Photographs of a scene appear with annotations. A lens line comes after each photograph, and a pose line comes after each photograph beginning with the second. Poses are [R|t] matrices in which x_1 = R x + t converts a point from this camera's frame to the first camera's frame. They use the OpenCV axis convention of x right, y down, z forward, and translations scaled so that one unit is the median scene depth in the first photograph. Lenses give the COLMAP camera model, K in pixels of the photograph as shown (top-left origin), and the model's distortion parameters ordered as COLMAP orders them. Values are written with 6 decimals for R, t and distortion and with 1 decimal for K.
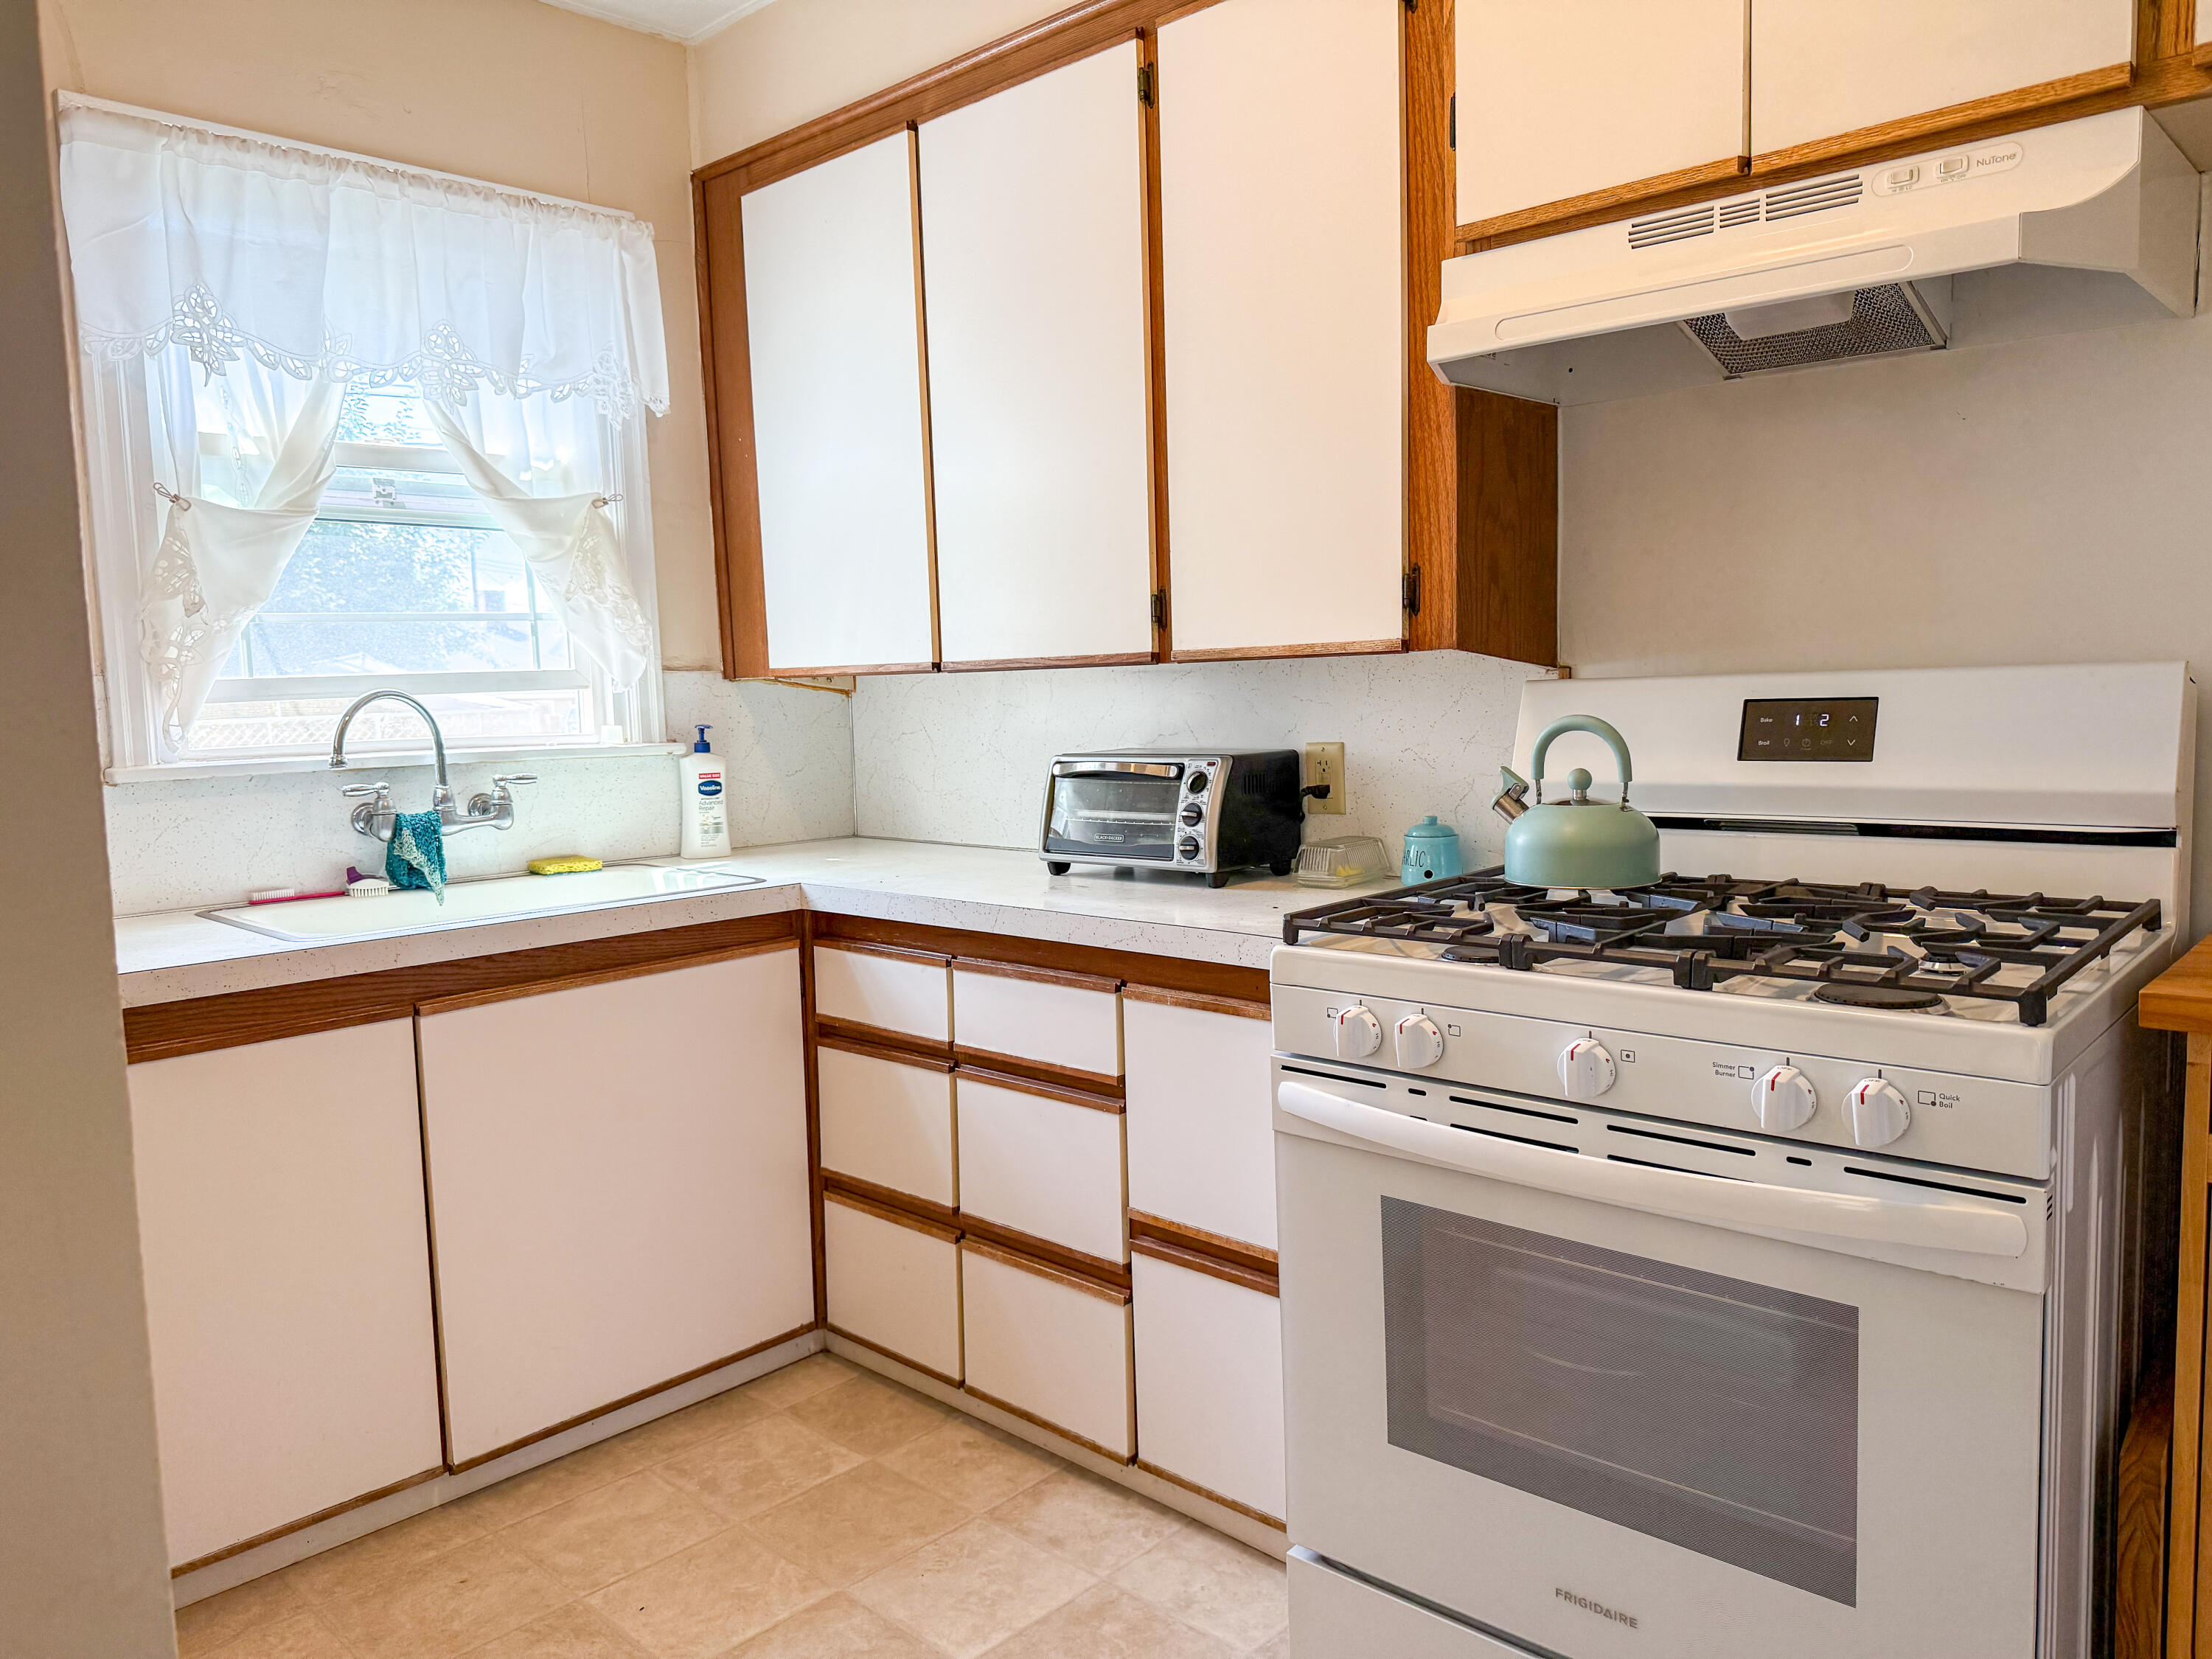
lens RADIAL K [[1581.5, 0, 1106.0], [0, 1581.5, 829.5], [0, 0, 1]] dist [0.002586, -0.002722]
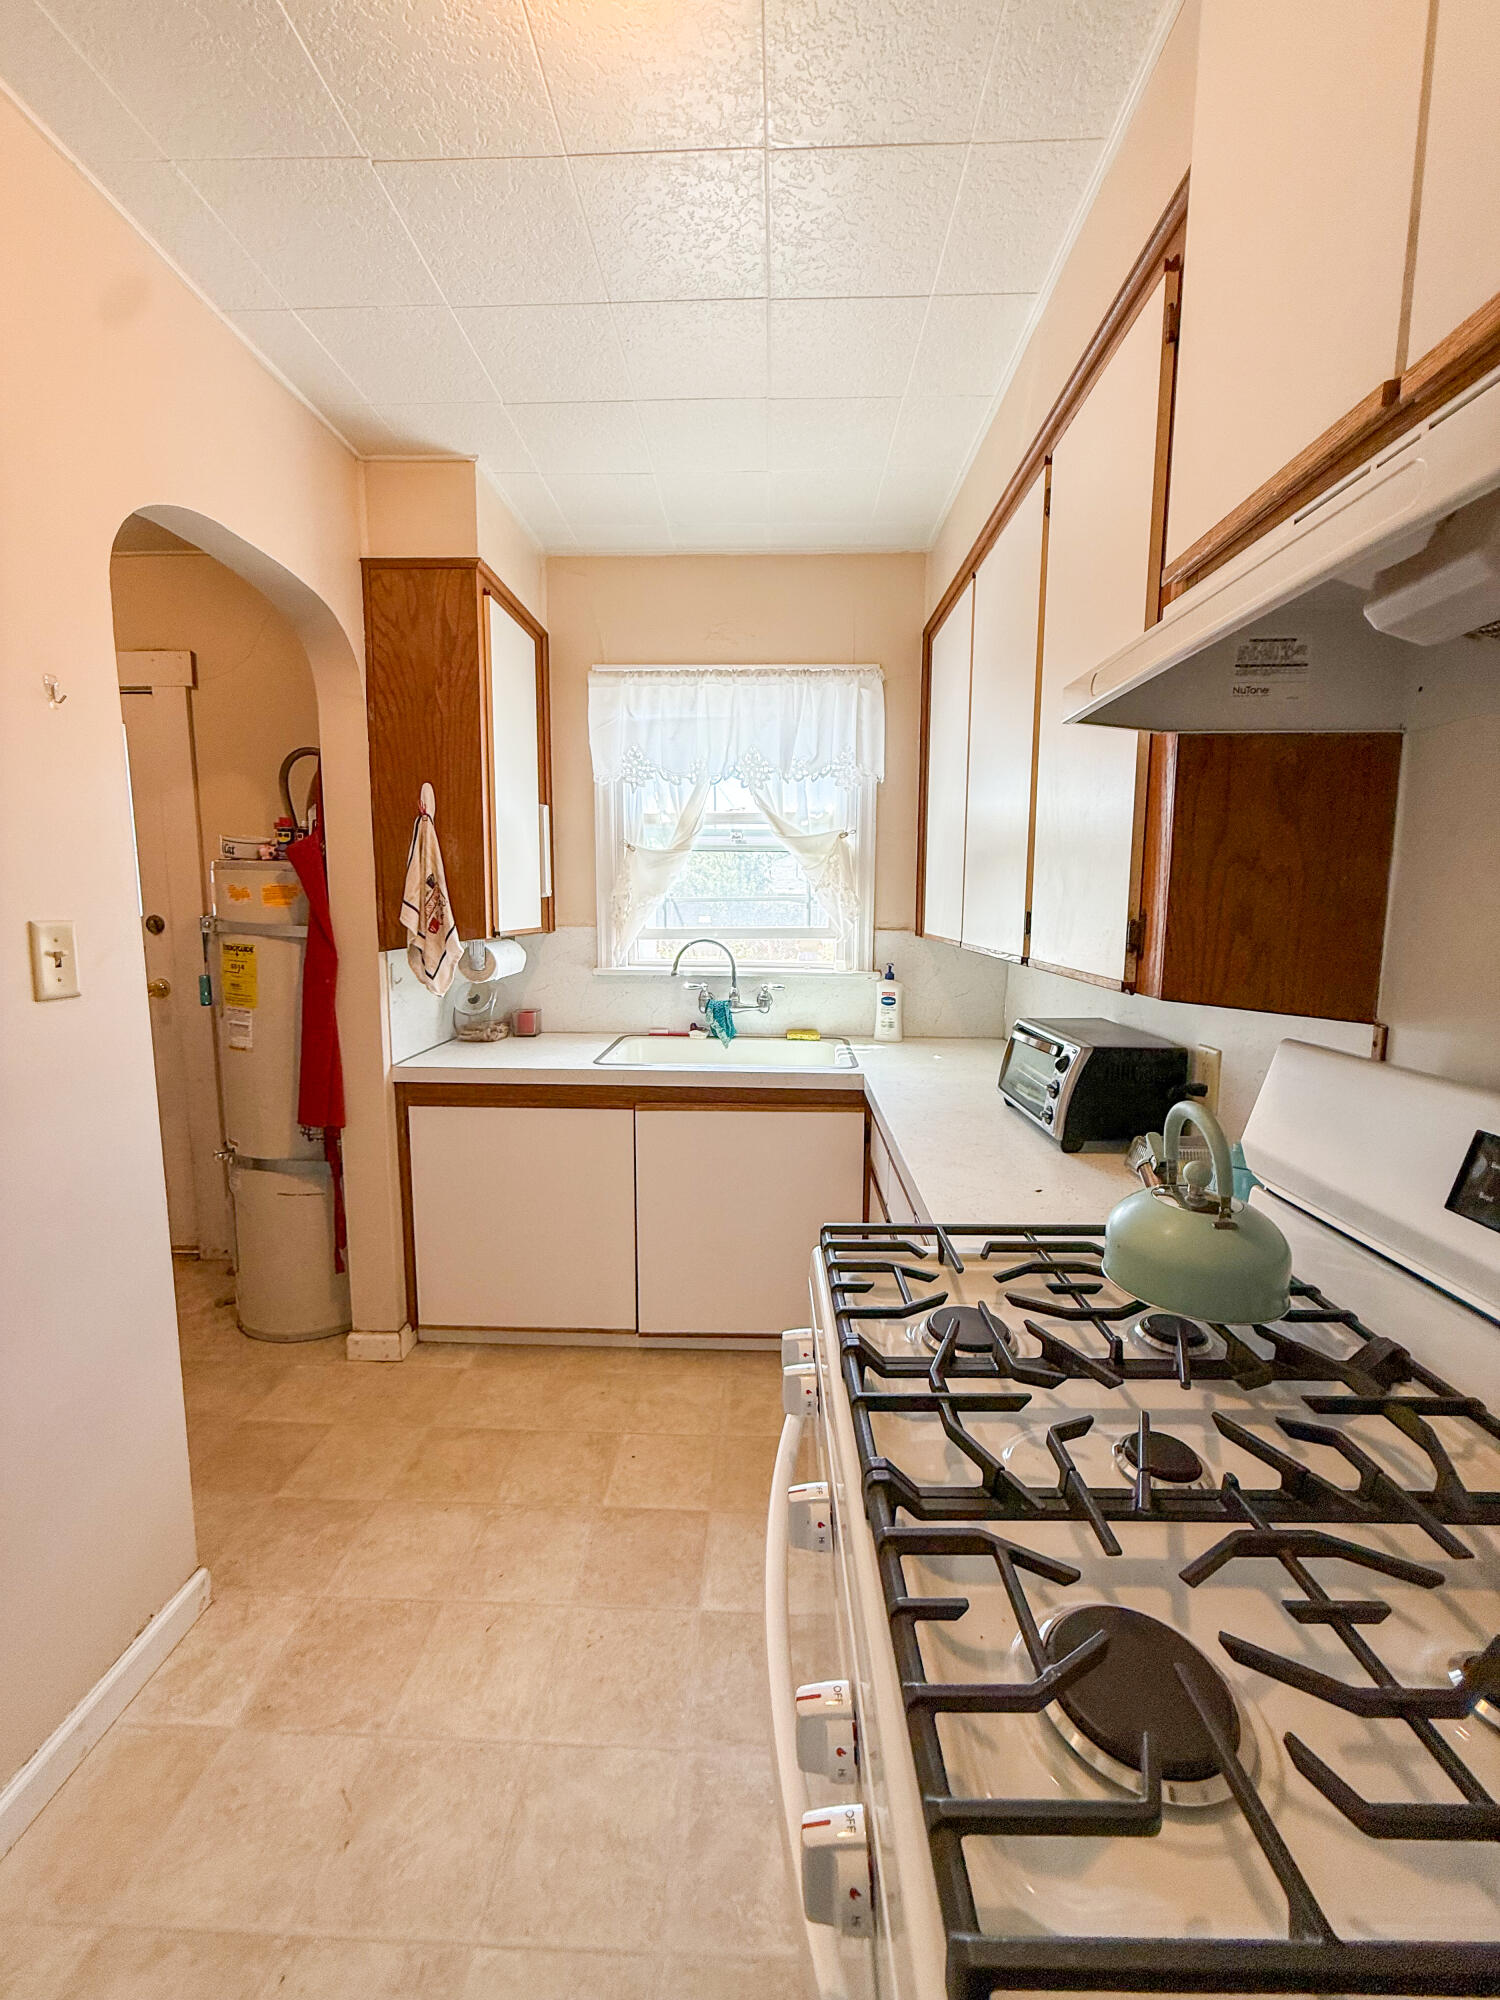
lens RADIAL K [[797.1, 0, 751.3], [0, 797.1, 992.9], [0, 0, 1]] dist [-0.001733, 0.000286]
pose [[0.664694, 0.123407, -0.736853, 0.325511], [-0.093190, 0.992256, 0.082118, -0.105881], [0.741281, 0.014084, 0.671047, 0.364600]]
